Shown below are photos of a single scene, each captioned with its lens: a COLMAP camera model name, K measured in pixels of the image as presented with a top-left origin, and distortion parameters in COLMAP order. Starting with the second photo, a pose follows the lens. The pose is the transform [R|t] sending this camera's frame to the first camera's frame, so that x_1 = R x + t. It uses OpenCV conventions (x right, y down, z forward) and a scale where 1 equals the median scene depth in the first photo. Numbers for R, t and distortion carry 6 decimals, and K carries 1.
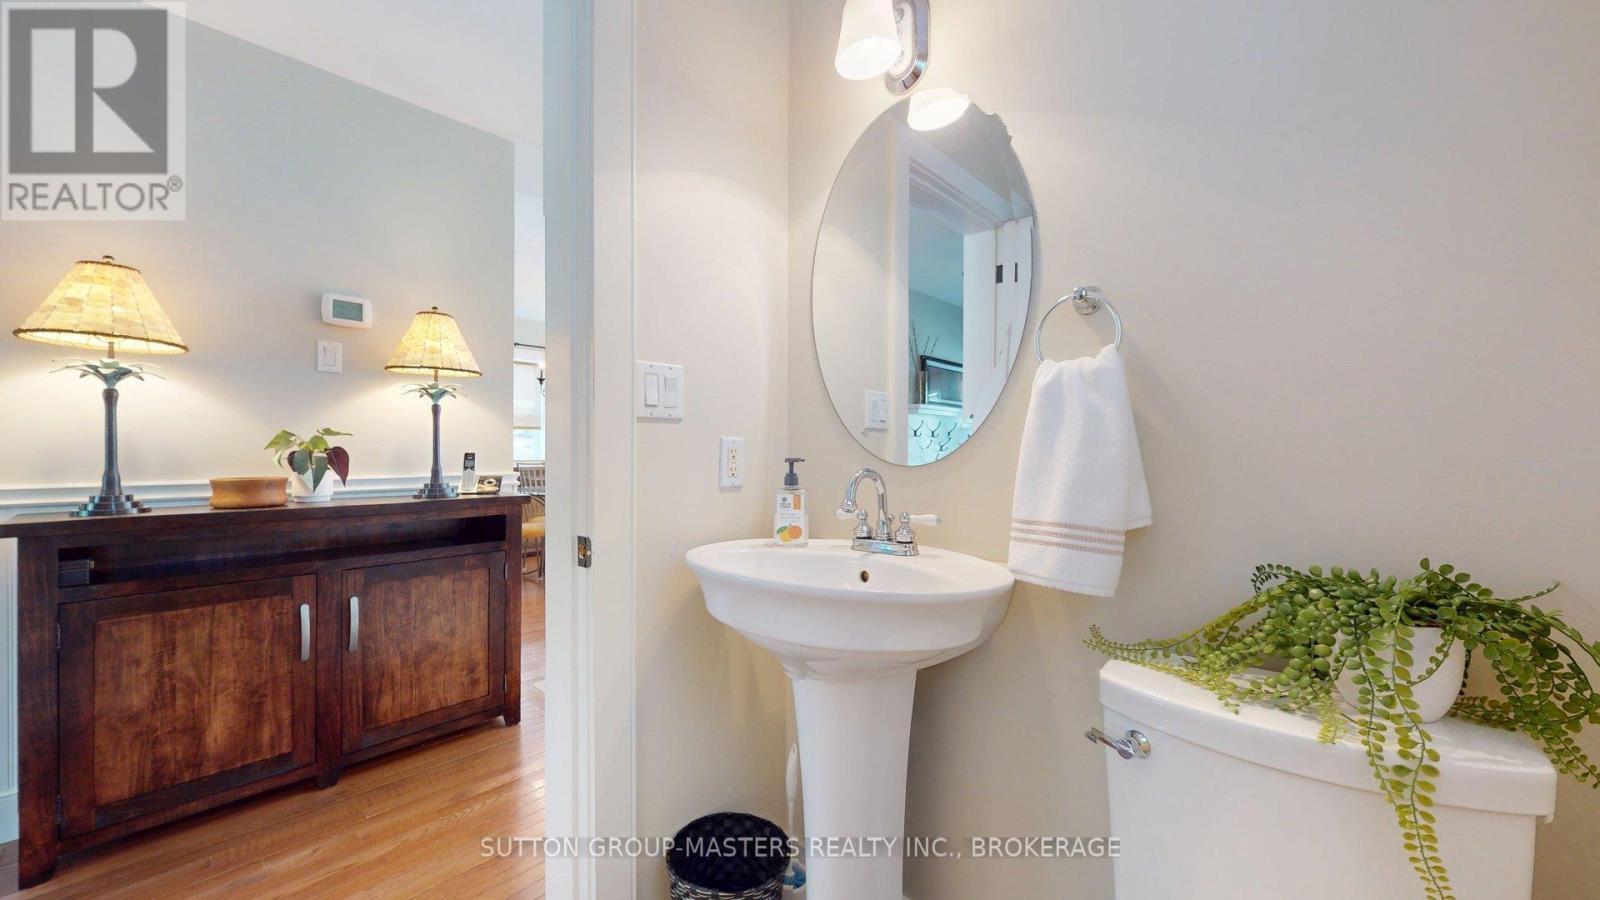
lens RADIAL K [[585.6, 0, 798.9], [0, 585.6, 456.3], [0, 0, 1]] dist [0.000716, 0.000033]
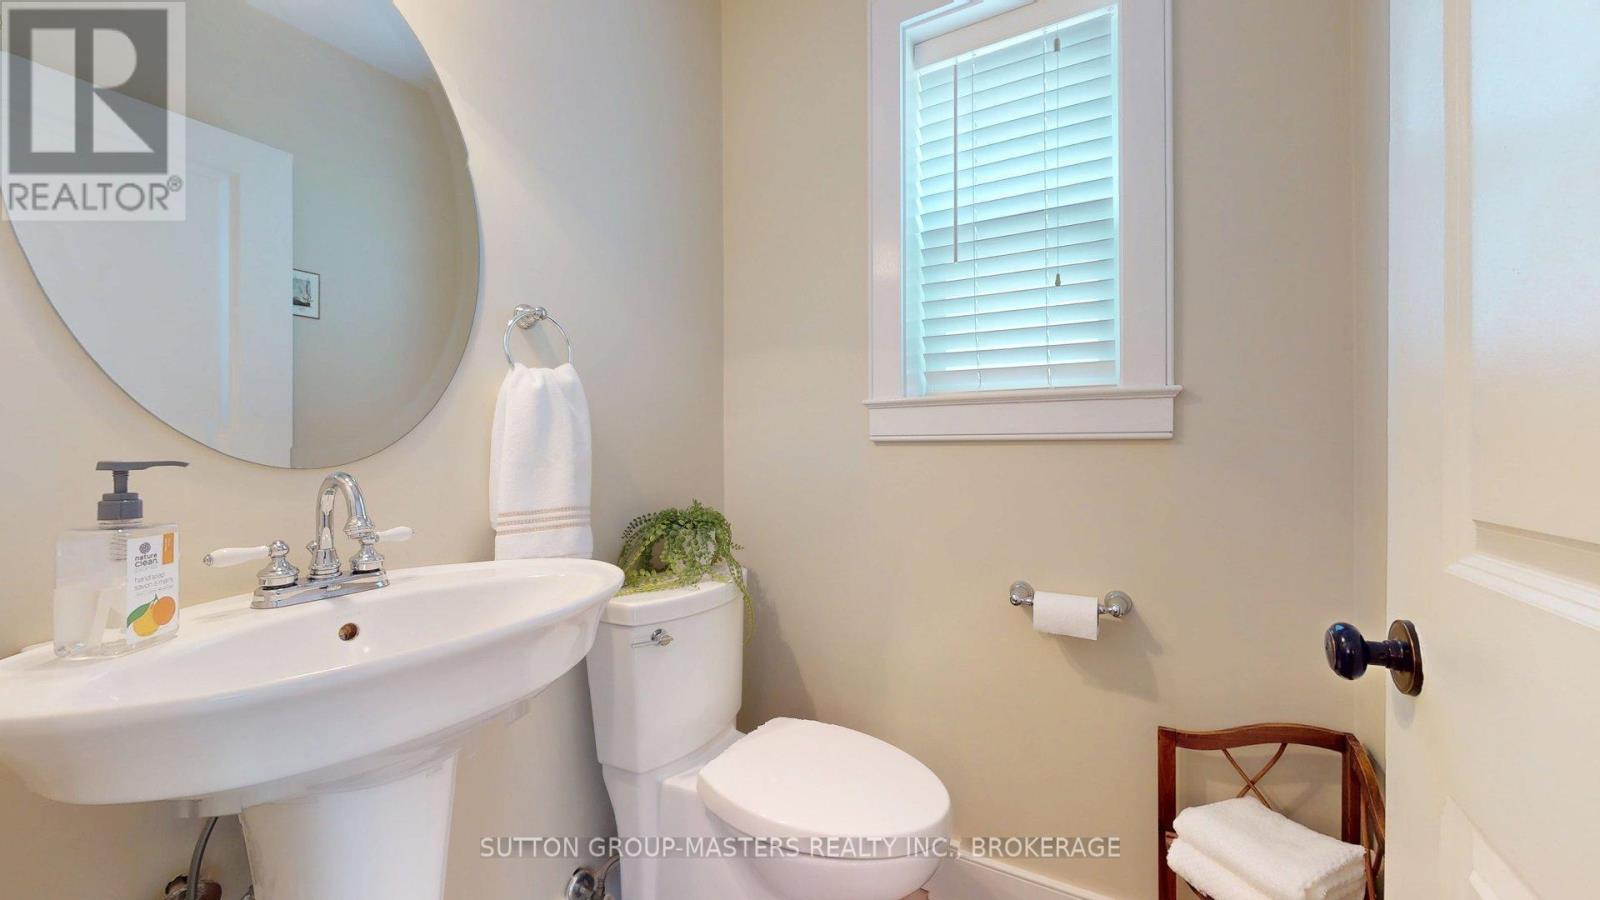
lens RADIAL K [[585.6, 0, 800.6], [0, 585.6, 443.0], [0, 0, 1]] dist [0.000716, 0.000033]
pose [[-0.222949, 0.000554, 0.974830, -0.611773], [-0.003395, 0.999993, -0.001345, -0.013358], [-0.974824, -0.003609, -0.222946, 0.585129]]
